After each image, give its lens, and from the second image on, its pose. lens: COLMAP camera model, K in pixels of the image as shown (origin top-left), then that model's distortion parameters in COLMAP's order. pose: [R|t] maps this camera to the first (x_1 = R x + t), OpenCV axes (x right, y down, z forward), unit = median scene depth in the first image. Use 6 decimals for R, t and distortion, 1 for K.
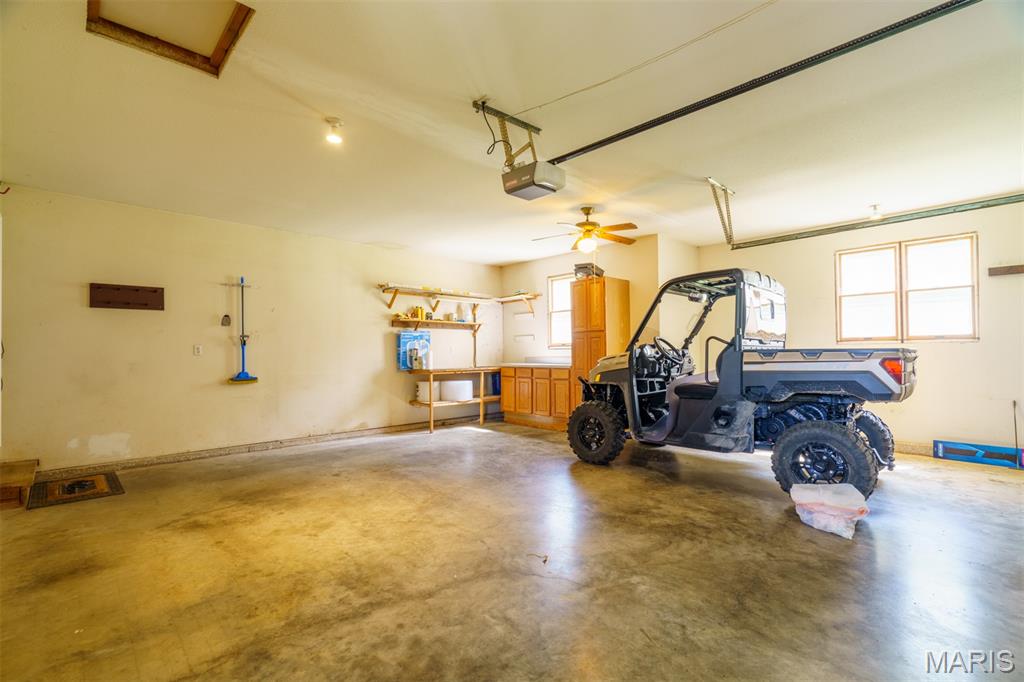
lens RADIAL K [[462.2, 0, 511.5], [0, 462.2, 343.7], [0, 0, 1]] dist [-0.004296, 0.002740]
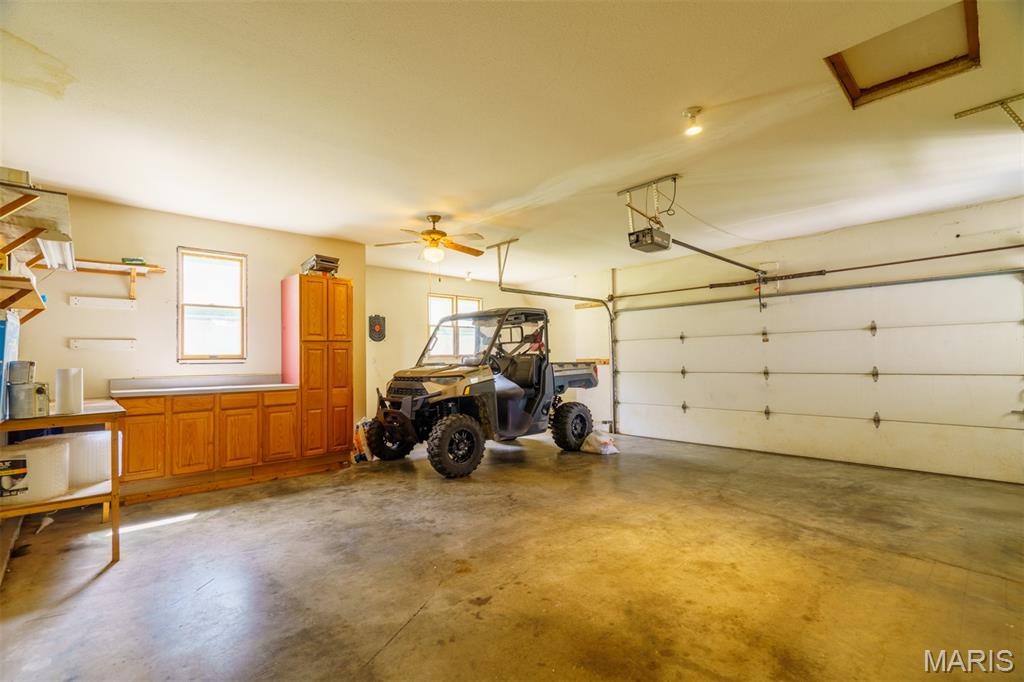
lens RADIAL K [[462.2, 0, 511.9], [0, 462.2, 347.1], [0, 0, 1]] dist [-0.004296, 0.002740]
pose [[0.014385, 0.032956, 0.999353, -1.303387], [-0.008873, 0.999422, -0.032831, 0.015455], [-0.999857, -0.008395, 0.014669, 1.364951]]
